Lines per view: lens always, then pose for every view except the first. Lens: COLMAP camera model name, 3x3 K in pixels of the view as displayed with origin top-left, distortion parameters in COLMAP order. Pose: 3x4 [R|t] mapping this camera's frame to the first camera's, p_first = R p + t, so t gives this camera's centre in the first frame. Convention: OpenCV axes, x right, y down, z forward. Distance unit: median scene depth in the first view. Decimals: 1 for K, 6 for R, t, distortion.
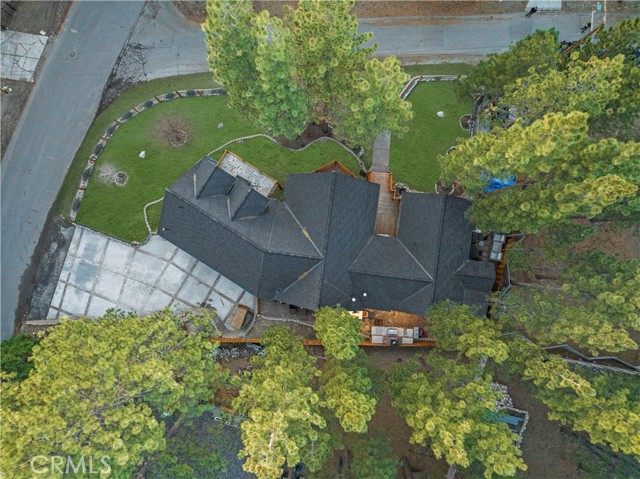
lens RADIAL K [[446.2, 0, 320.0], [0, 446.2, 239.5], [0, 0, 1]] dist [-0.065025, 0.027849]
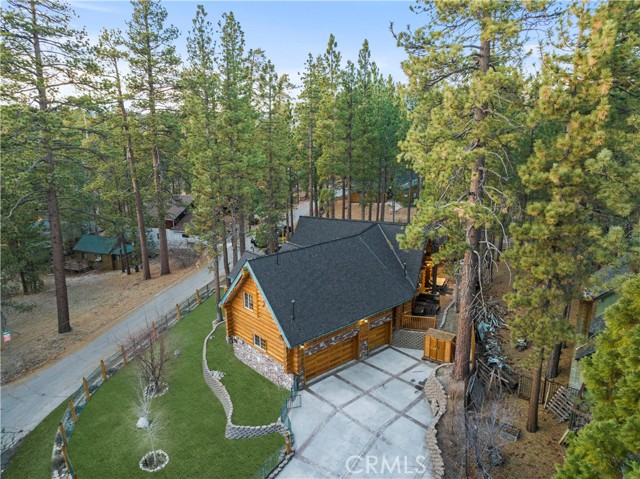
lens RADIAL K [[446.2, 0, 320.0], [0, 446.2, 239.5], [0, 0, 1]] dist [-0.065025, 0.027849]
pose [[0.283770, -0.229674, 0.930981, -0.800018], [0.958877, 0.062383, -0.276883, 0.166506], [0.005515, 0.971266, 0.237931, 0.637265]]
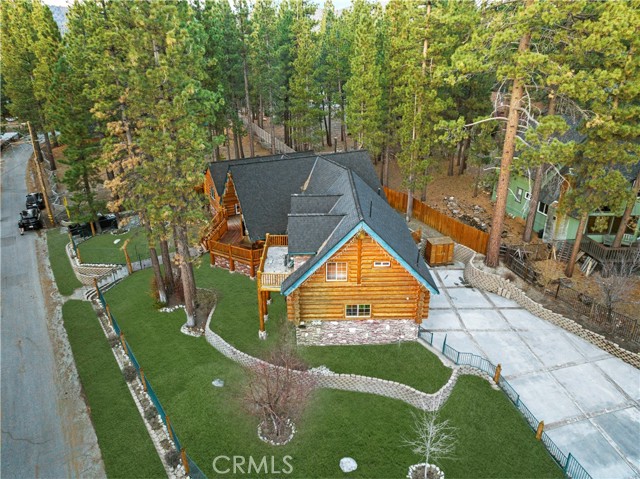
lens RADIAL K [[446.2, 0, 320.0], [0, 446.2, 239.5], [0, 0, 1]] dist [-0.065025, 0.027849]
pose [[-0.540131, -0.336032, 0.771583, -0.638529], [0.841575, -0.218966, 0.493766, -0.376467], [0.003029, 0.916044, 0.401067, 0.627701]]
